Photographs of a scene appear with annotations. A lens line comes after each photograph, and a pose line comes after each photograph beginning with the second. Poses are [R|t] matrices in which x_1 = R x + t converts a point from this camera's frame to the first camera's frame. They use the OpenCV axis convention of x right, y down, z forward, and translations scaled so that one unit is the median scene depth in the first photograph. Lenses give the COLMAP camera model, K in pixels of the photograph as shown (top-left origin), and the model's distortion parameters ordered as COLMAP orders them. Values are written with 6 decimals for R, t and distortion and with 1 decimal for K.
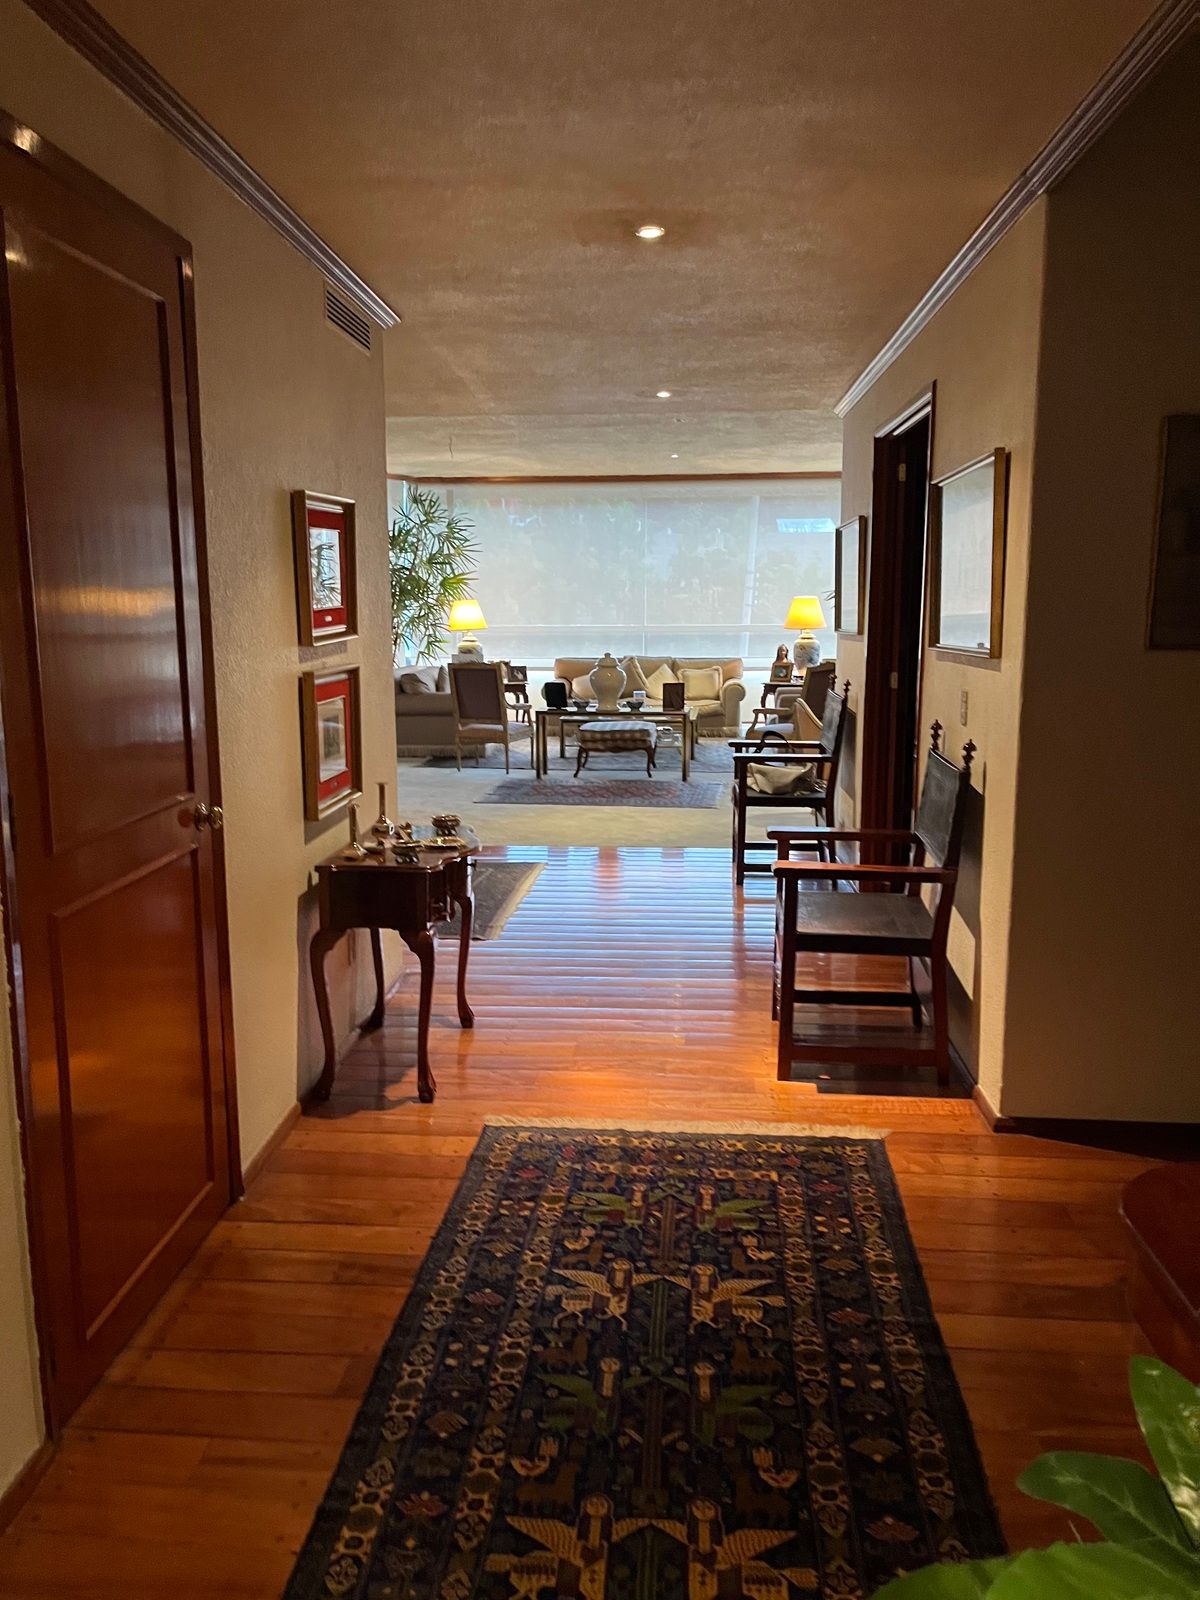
lens RADIAL K [[1213.3, 0, 596.9], [0, 1213.3, 804.6], [0, 0, 1]] dist [0.046731, -0.063227]
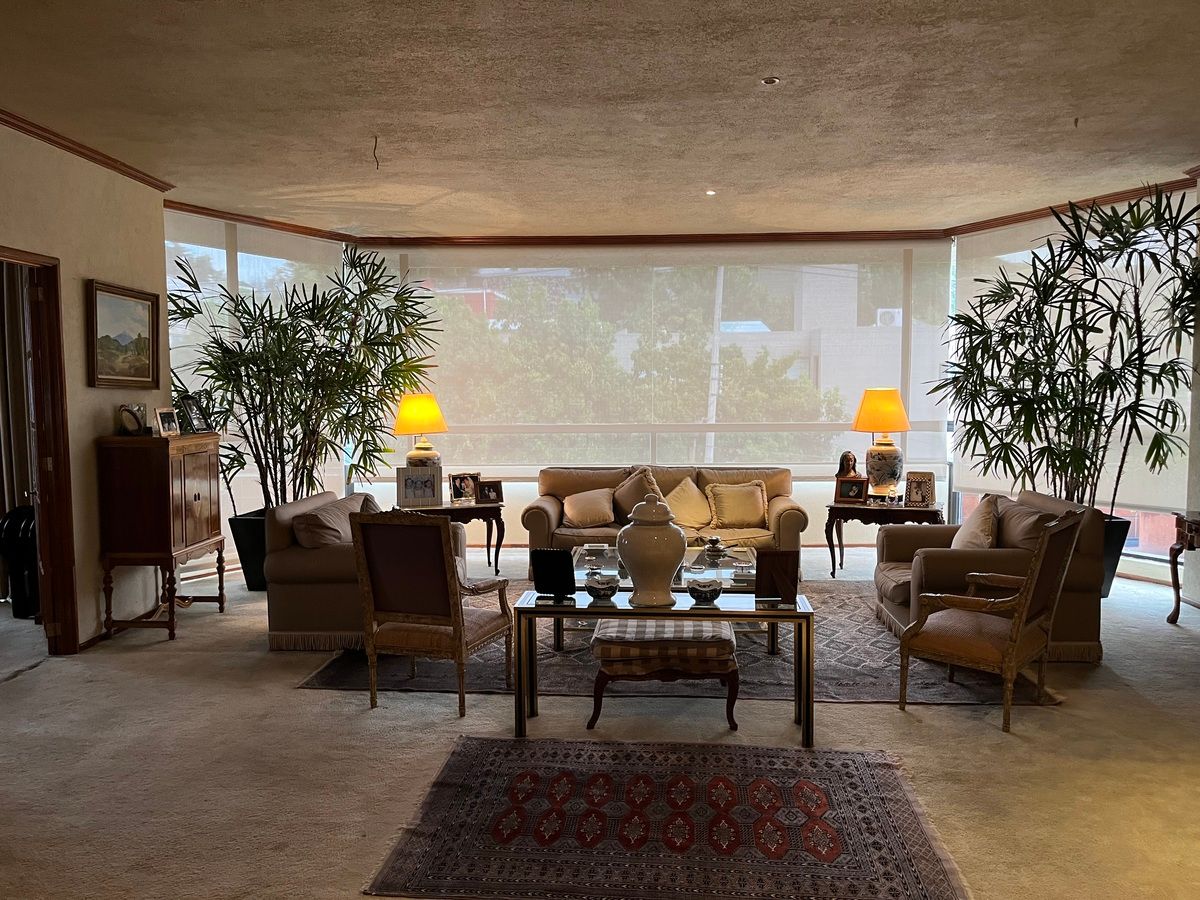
lens RADIAL K [[910.0, 0, 602.3], [0, 910.0, 448.6], [0, 0, 1]] dist [0.046731, -0.063227]
pose [[0.998780, -0.006746, 0.048917, -0.023809], [0.011634, 0.994887, -0.100326, -0.078735], [-0.047990, 0.100772, 0.993751, 0.450133]]
